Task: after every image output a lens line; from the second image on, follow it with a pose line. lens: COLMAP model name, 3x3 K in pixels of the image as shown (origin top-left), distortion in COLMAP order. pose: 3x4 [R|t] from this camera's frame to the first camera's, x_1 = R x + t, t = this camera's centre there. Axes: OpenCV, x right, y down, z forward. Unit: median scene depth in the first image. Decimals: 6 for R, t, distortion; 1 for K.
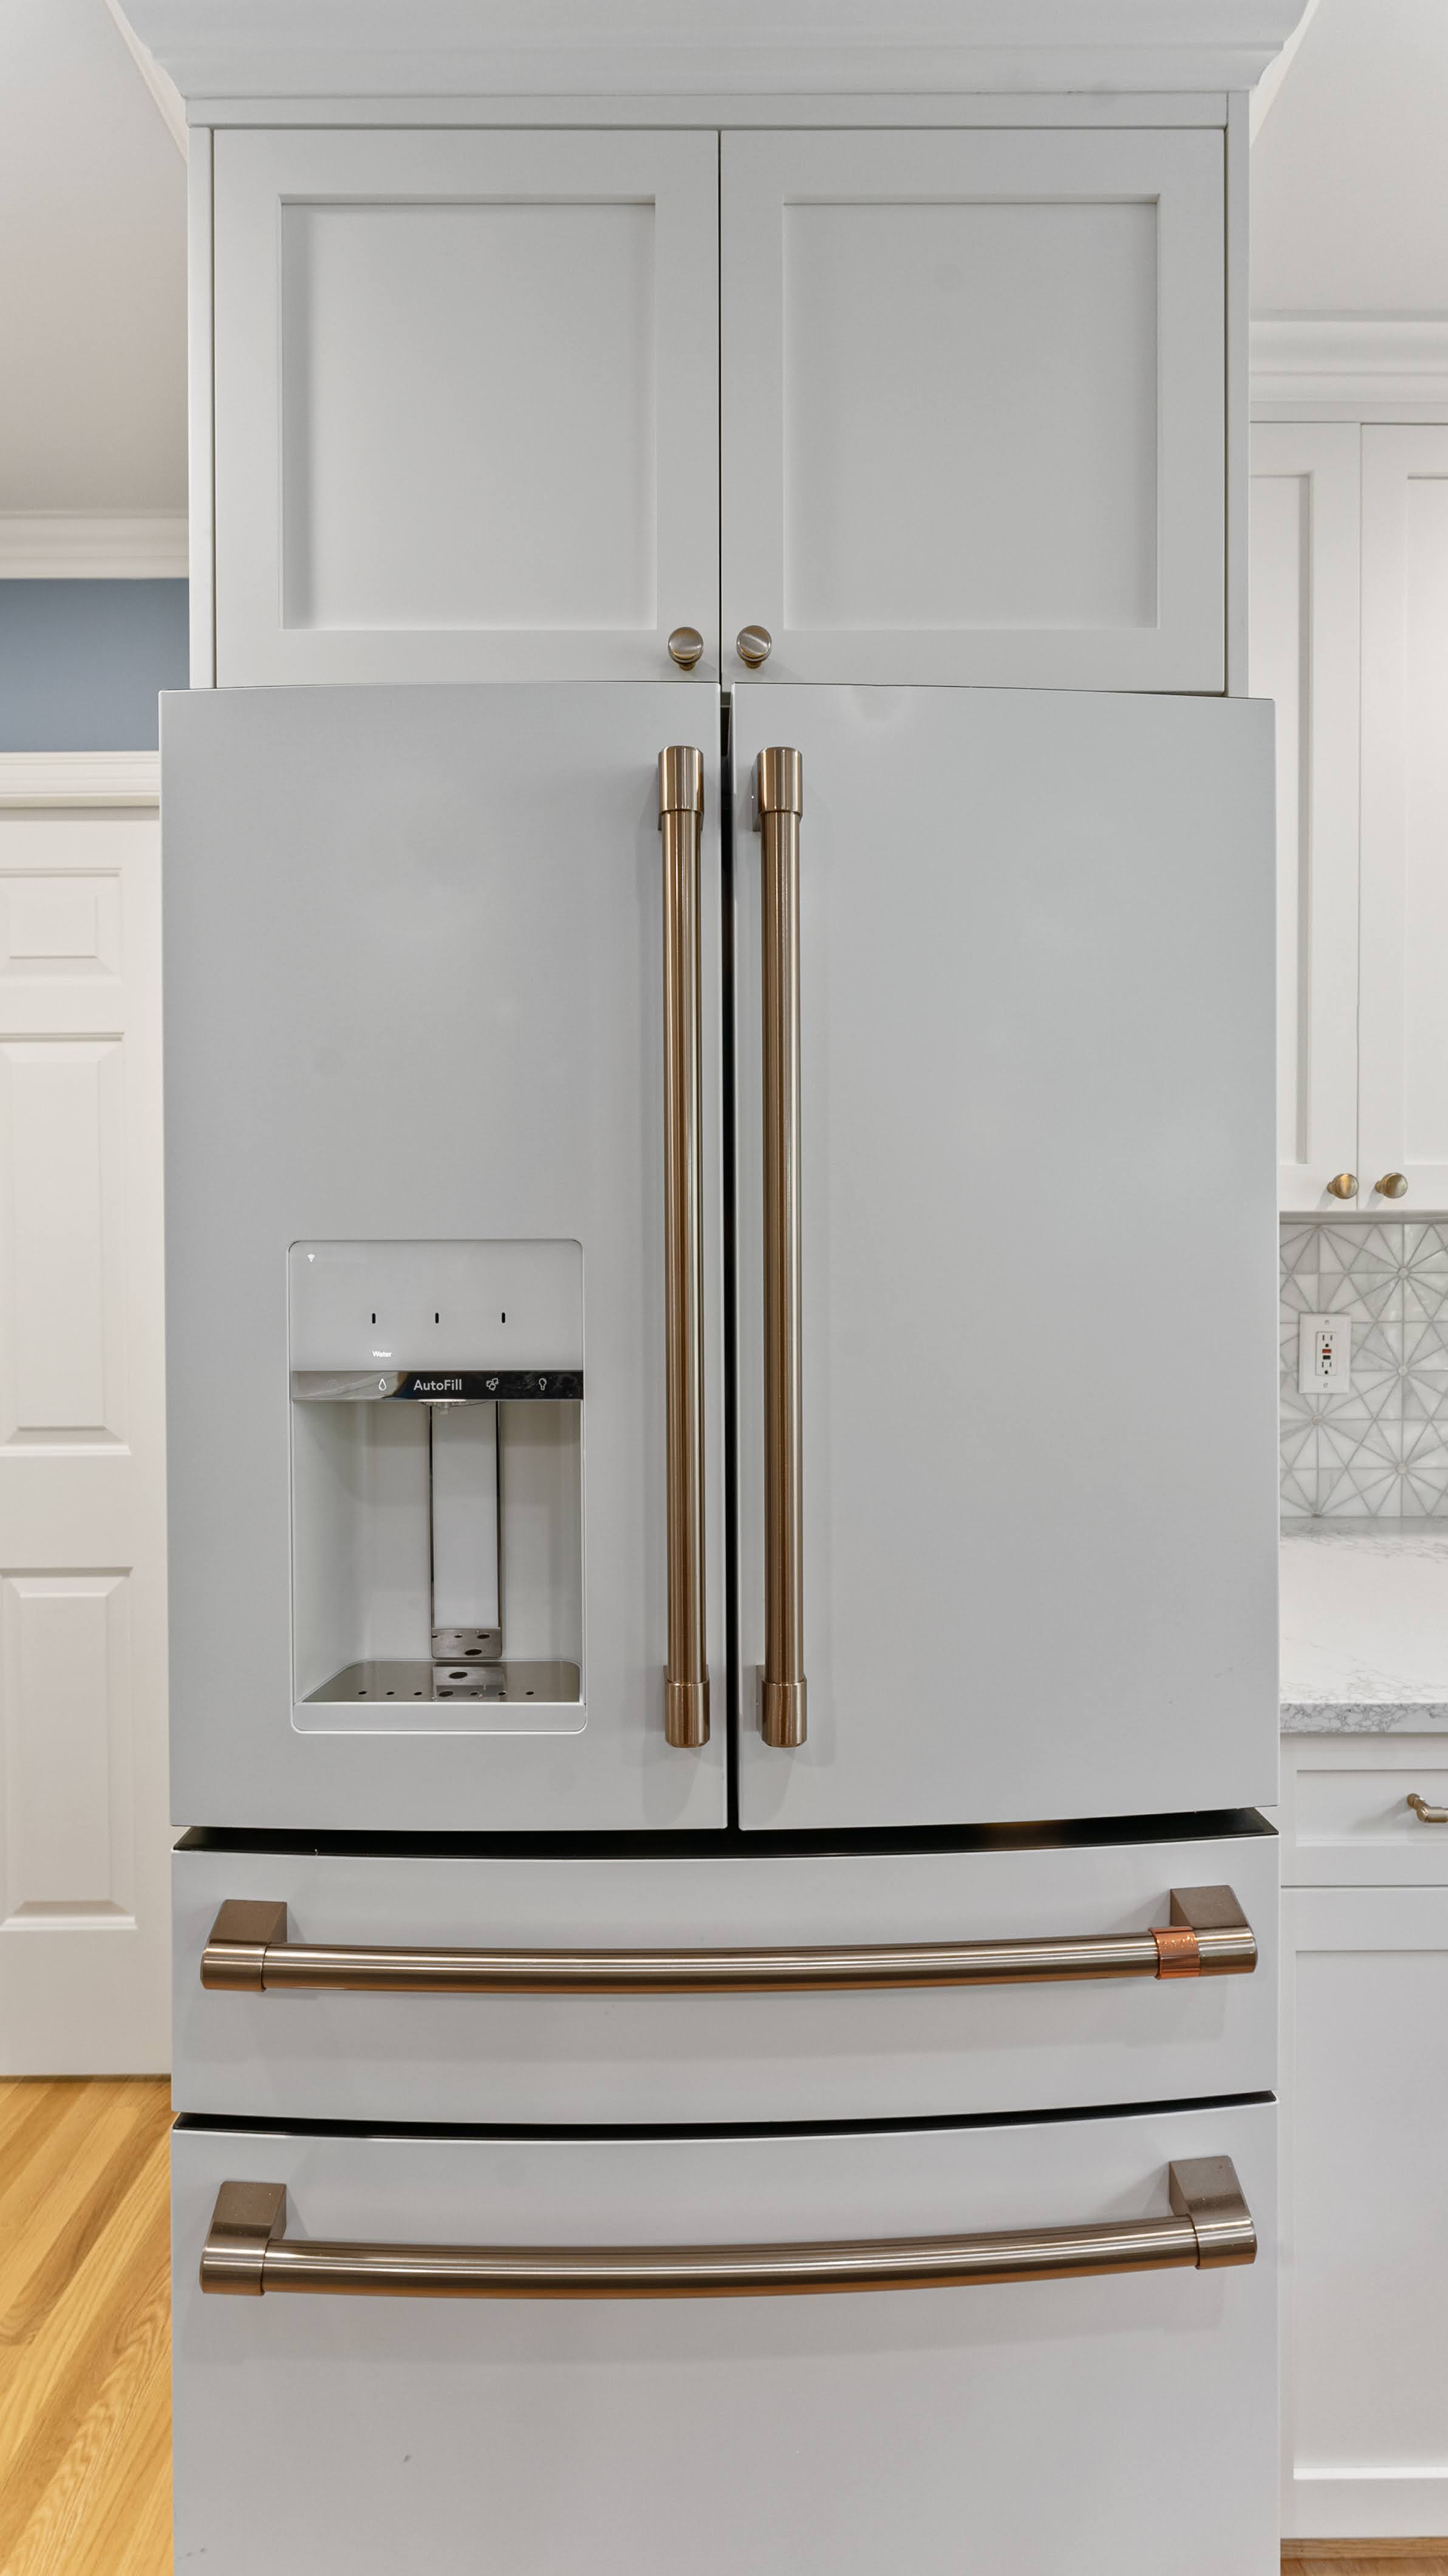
lens RADIAL K [[1032.7, 0, 745.0], [0, 1032.7, 1258.2], [0, 0, 1]] dist [-0.002353, -0.000254]
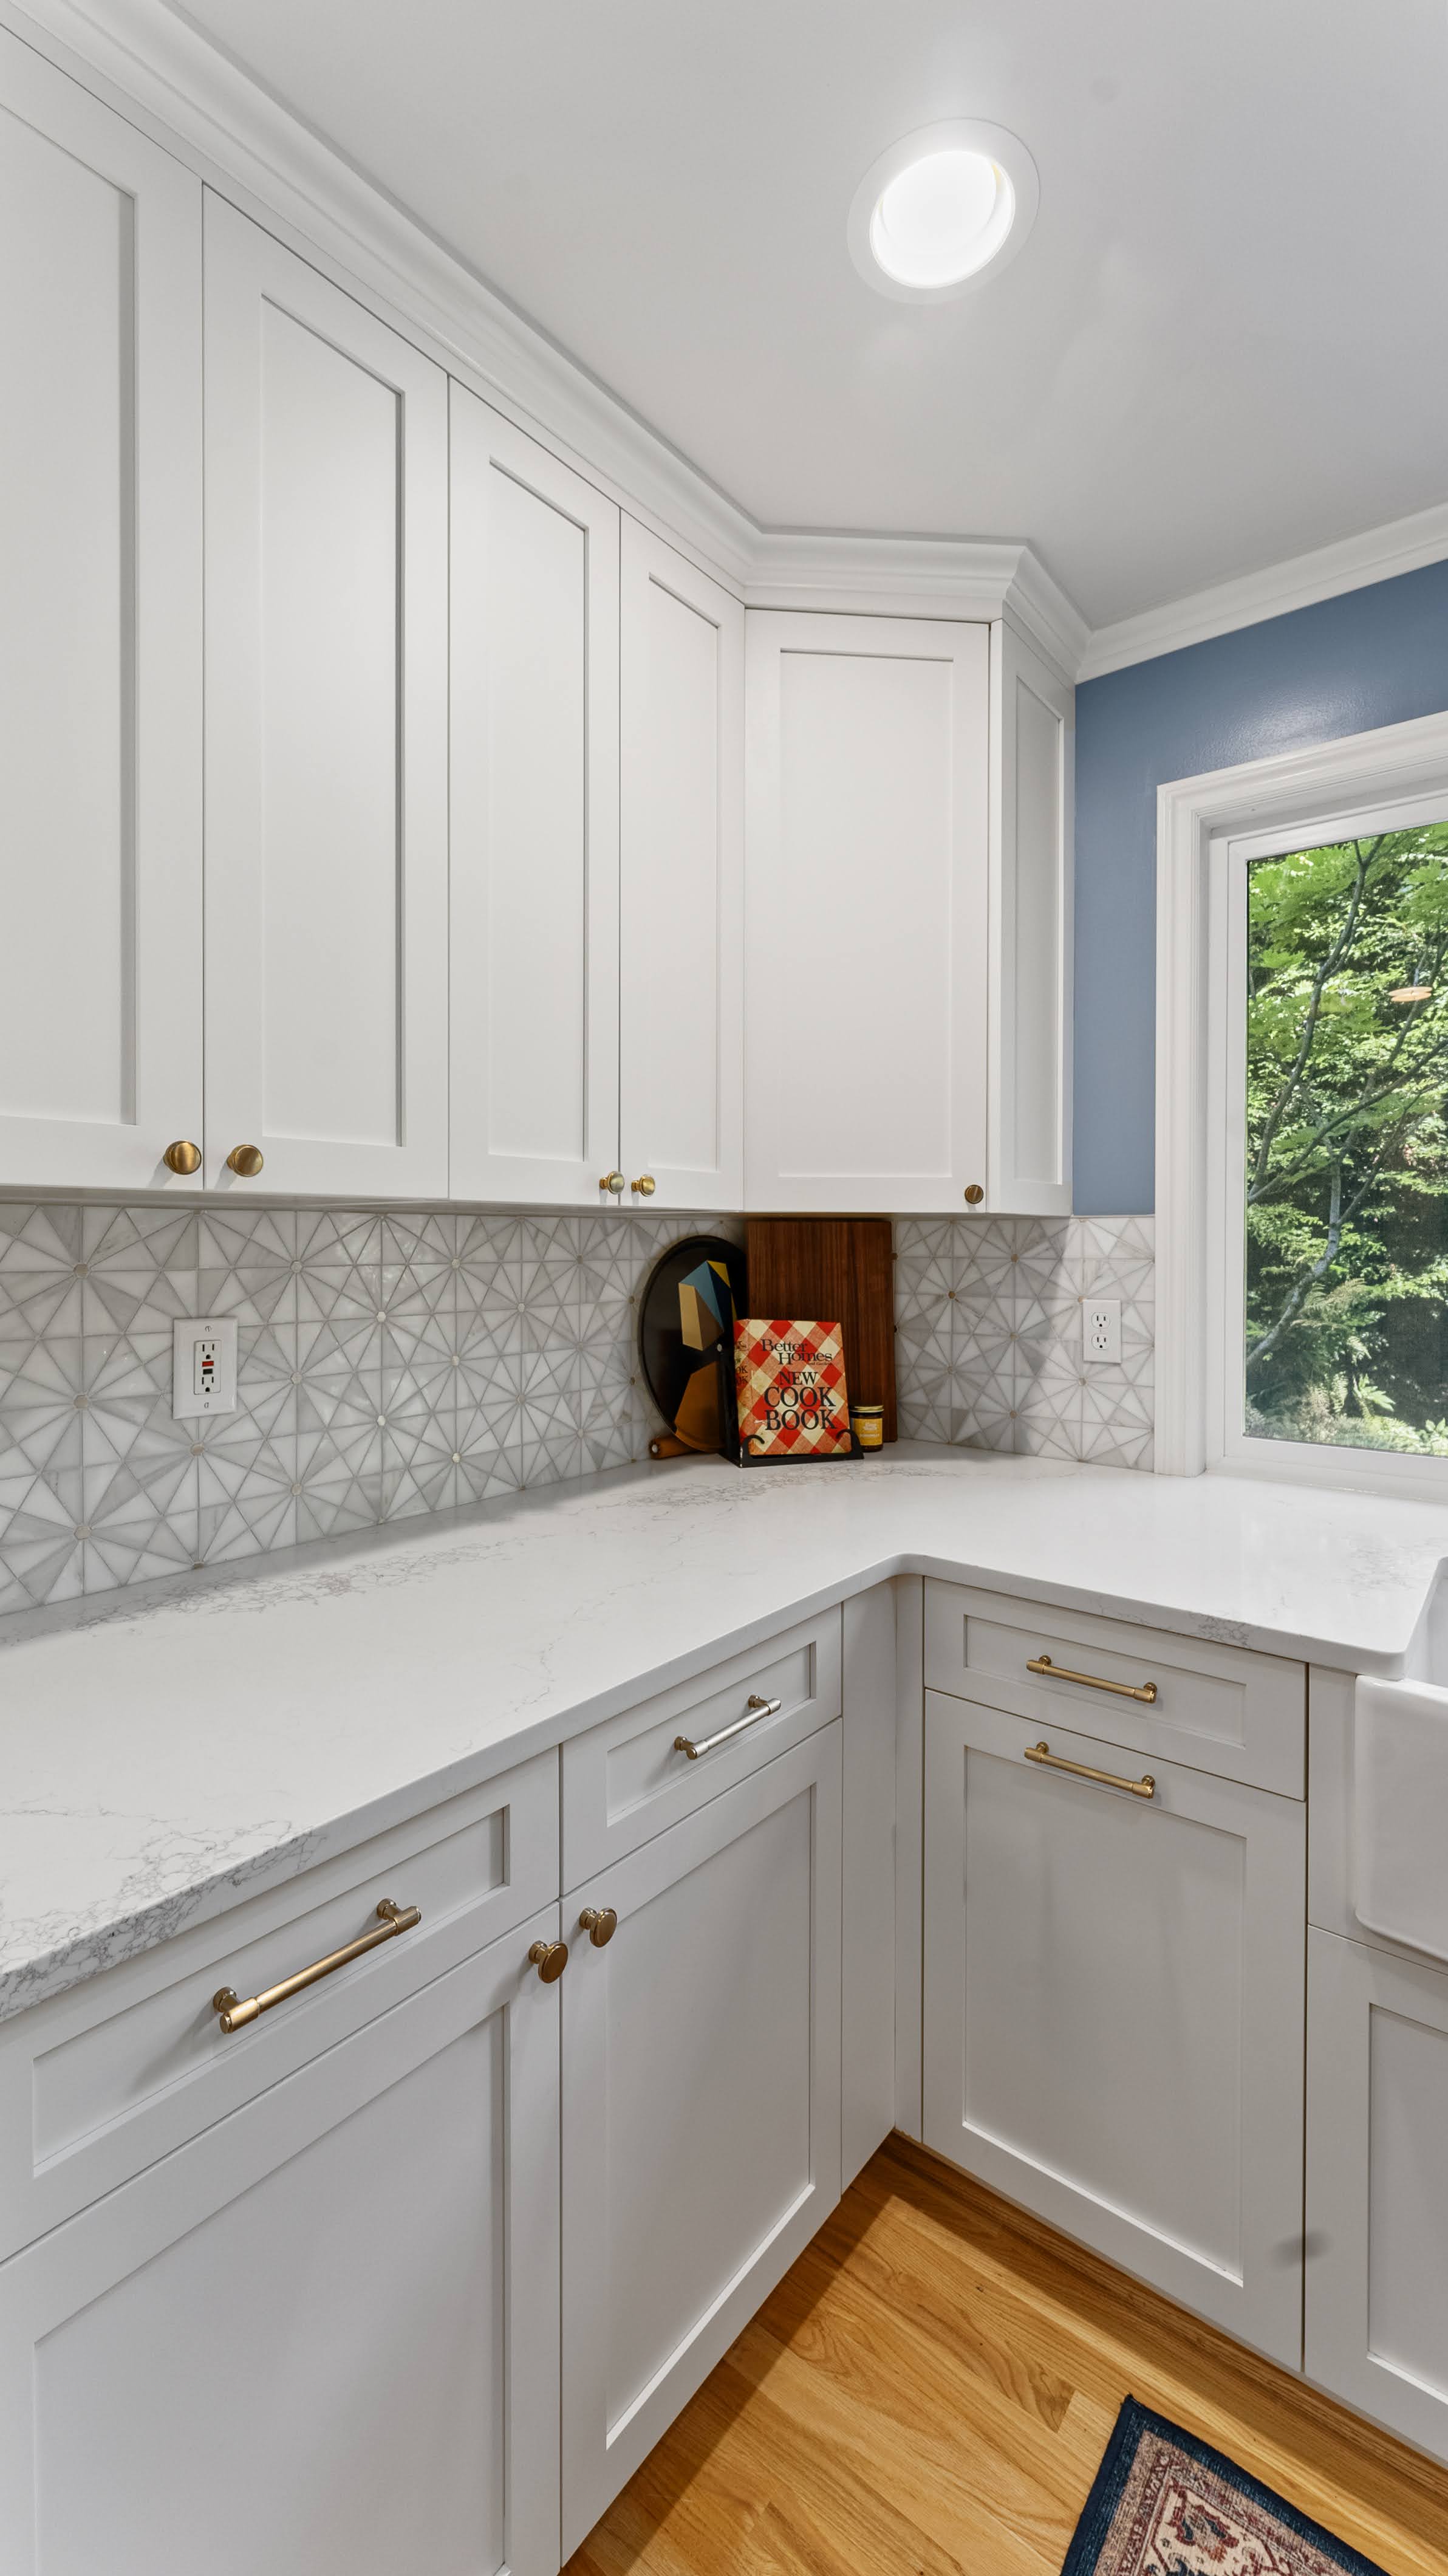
lens RADIAL K [[1032.7, 0, 712.7], [0, 1032.7, 1247.5], [0, 0, 1]] dist [-0.002353, -0.000254]
pose [[0.644081, -0.005112, 0.764941, 0.193911], [0.005818, 0.999981, 0.001784, -0.001785], [-0.764936, 0.003301, 0.644098, 0.161668]]
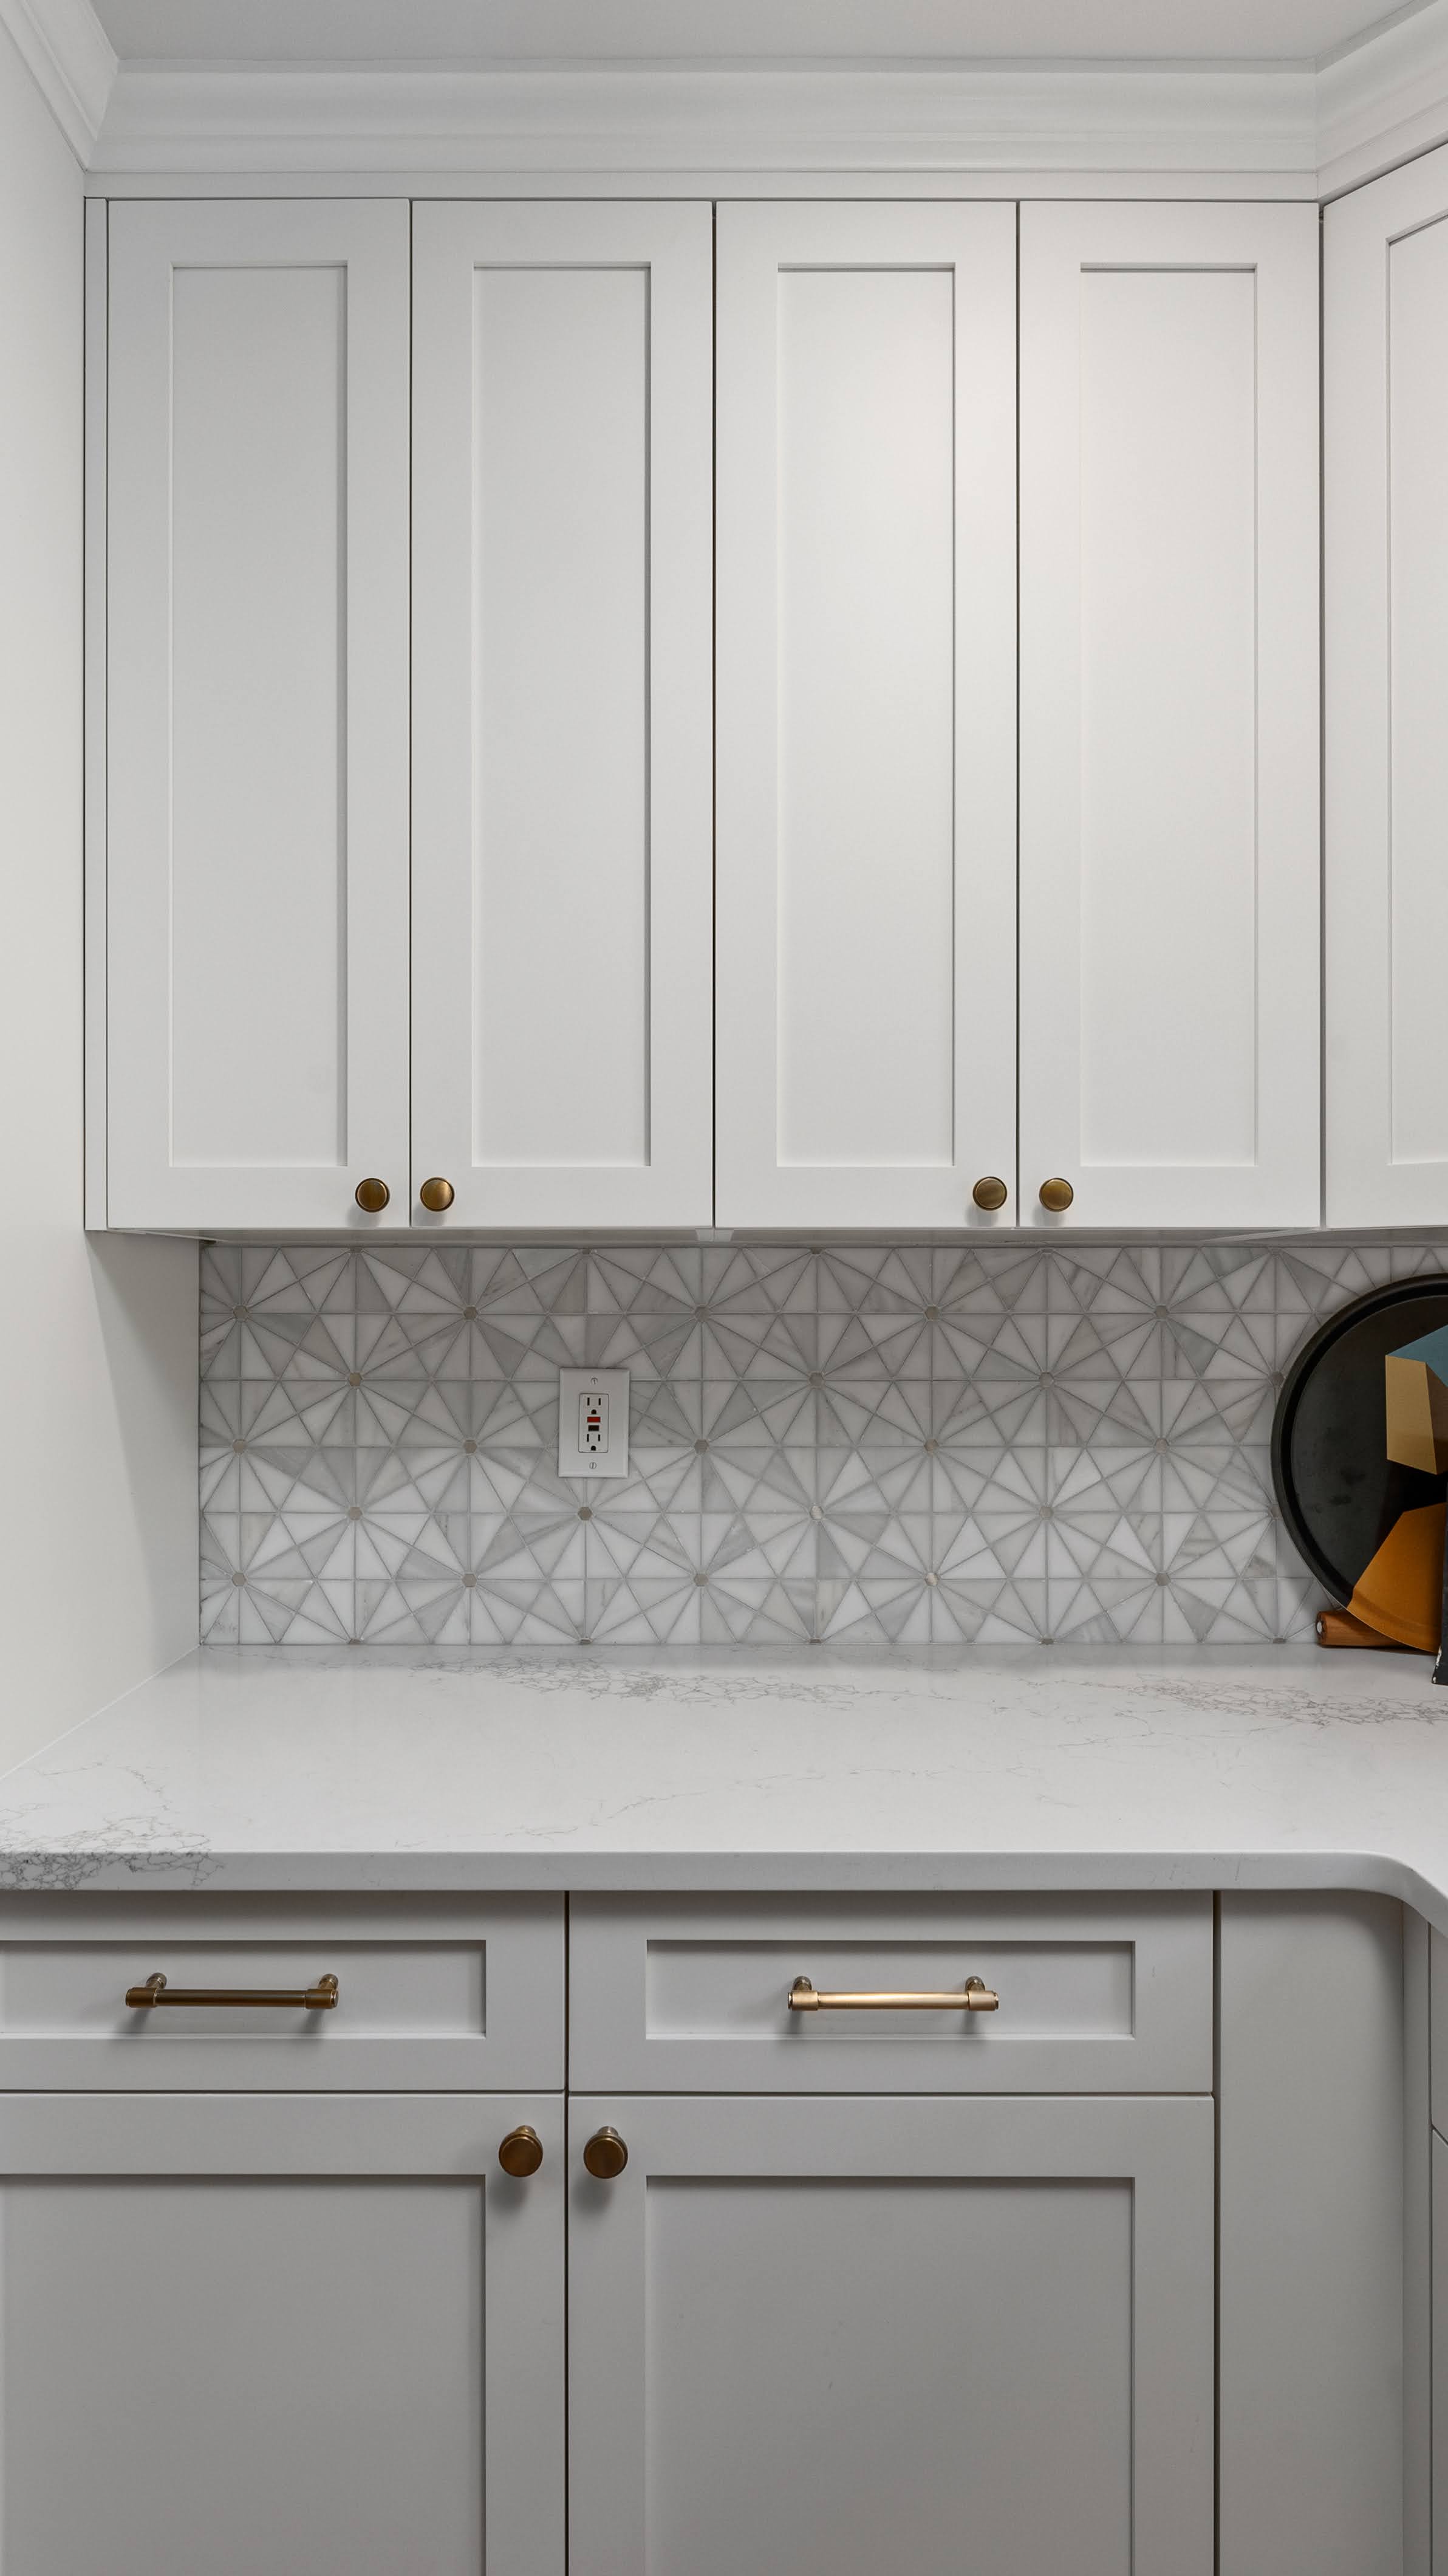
lens RADIAL K [[1535.3, 0, 714.9], [0, 1535.3, 1290.5], [0, 0, 1]] dist [-0.006109, 0.003243]
pose [[0.999937, 0.000327, -0.011182, 0.660833], [-0.000429, 0.999958, -0.009120, 0.007493], [0.011178, 0.009124, 0.999896, -0.099578]]
